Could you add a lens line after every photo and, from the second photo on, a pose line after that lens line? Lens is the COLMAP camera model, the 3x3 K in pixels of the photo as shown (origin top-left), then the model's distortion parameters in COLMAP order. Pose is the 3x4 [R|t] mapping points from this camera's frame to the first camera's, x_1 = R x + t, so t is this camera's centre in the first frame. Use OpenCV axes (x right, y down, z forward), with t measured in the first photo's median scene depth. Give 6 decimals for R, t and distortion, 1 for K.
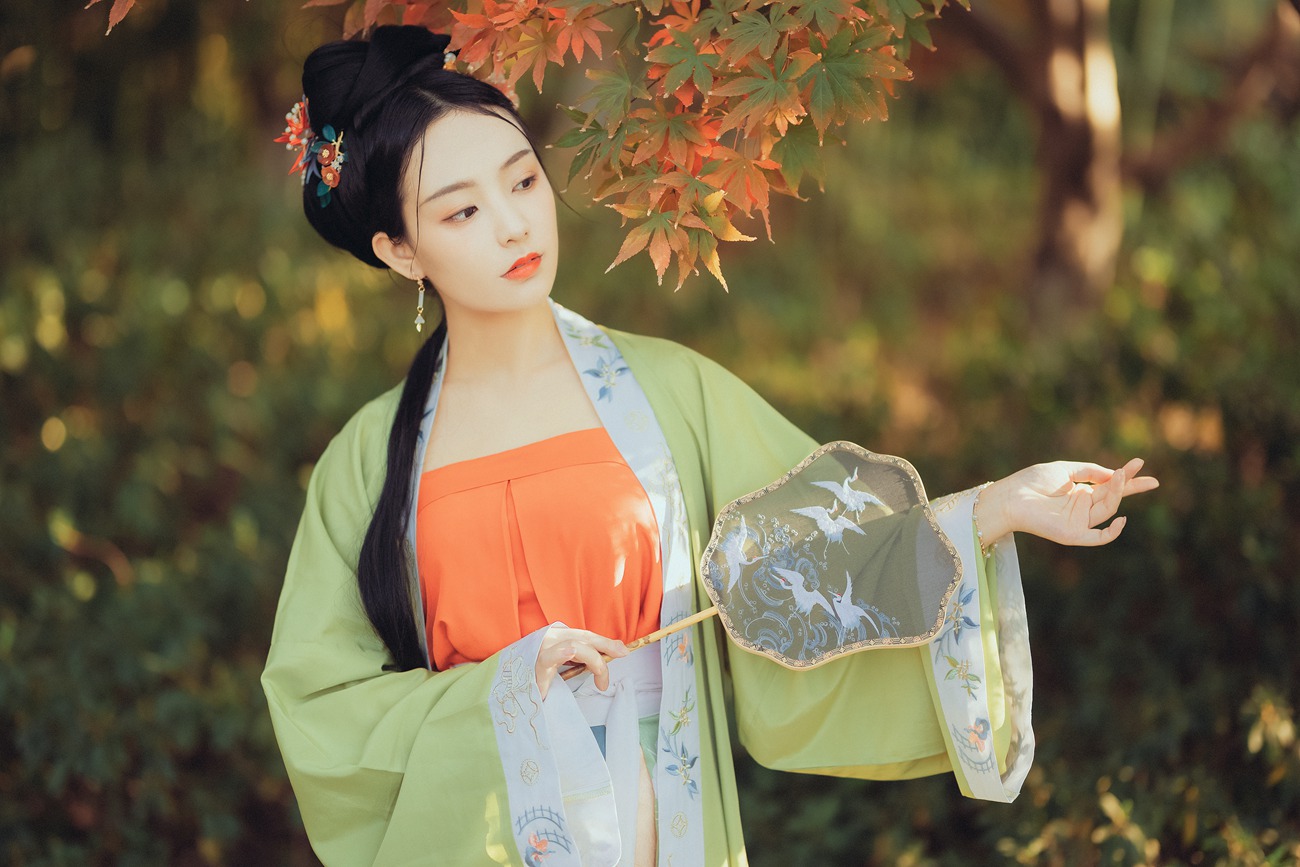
lens RADIAL K [[3046.4, 0, 649.8], [0, 3046.4, 433.5], [0, 0, 1]] dist [0.056864, 0.000000]
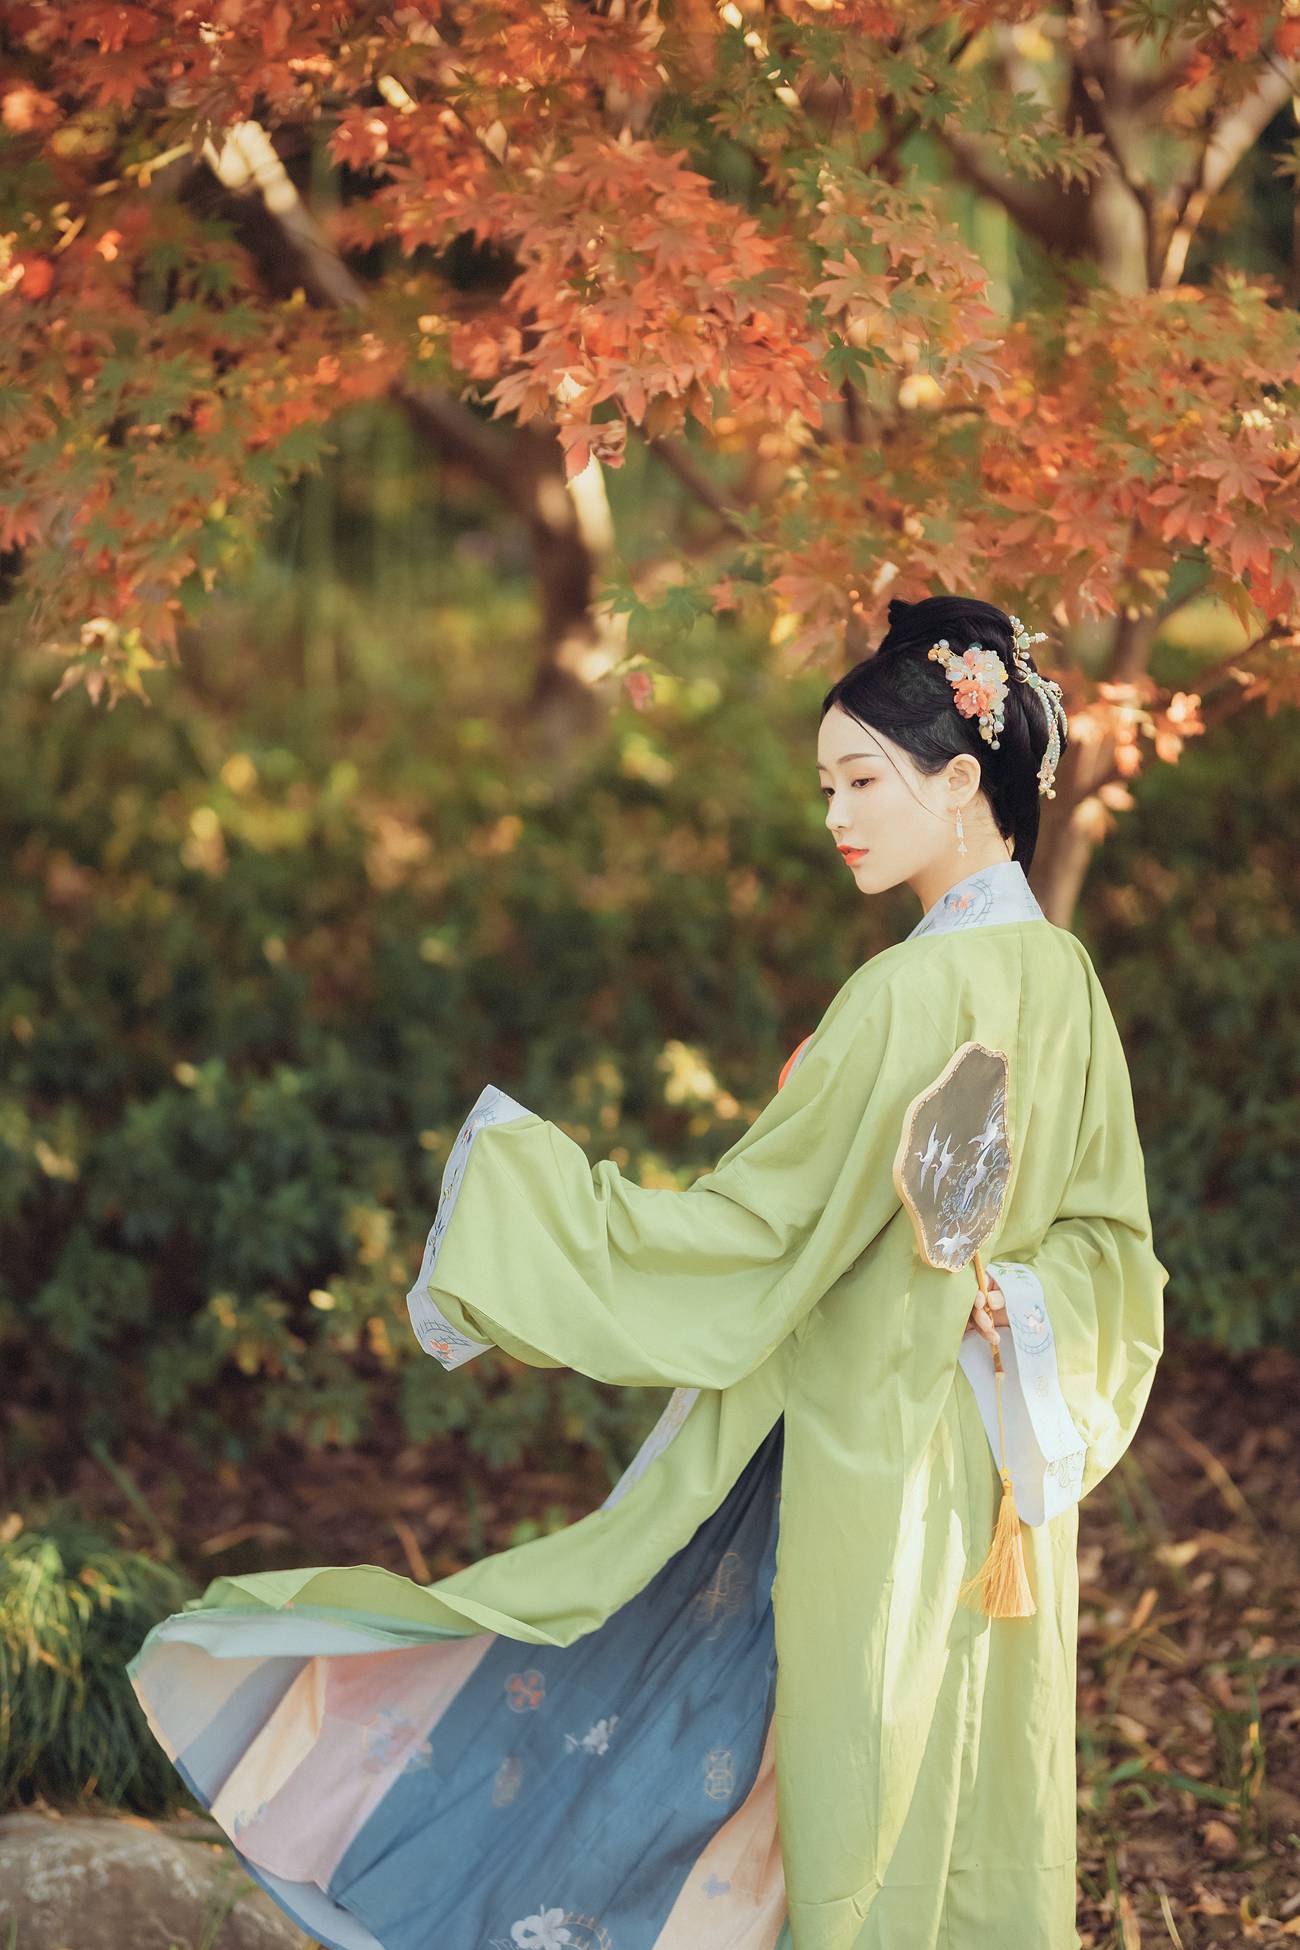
lens RADIAL K [[4569.6, 0, 652.2], [0, 4569.6, 971.4], [0, 0, 1]] dist [0.056864, 0.000000]
pose [[0.991253, -0.074018, 0.109268, 0.016956], [0.074571, 0.997215, -0.000976, 0.084392], [-0.108892, 0.009116, 0.994012, -0.969869]]
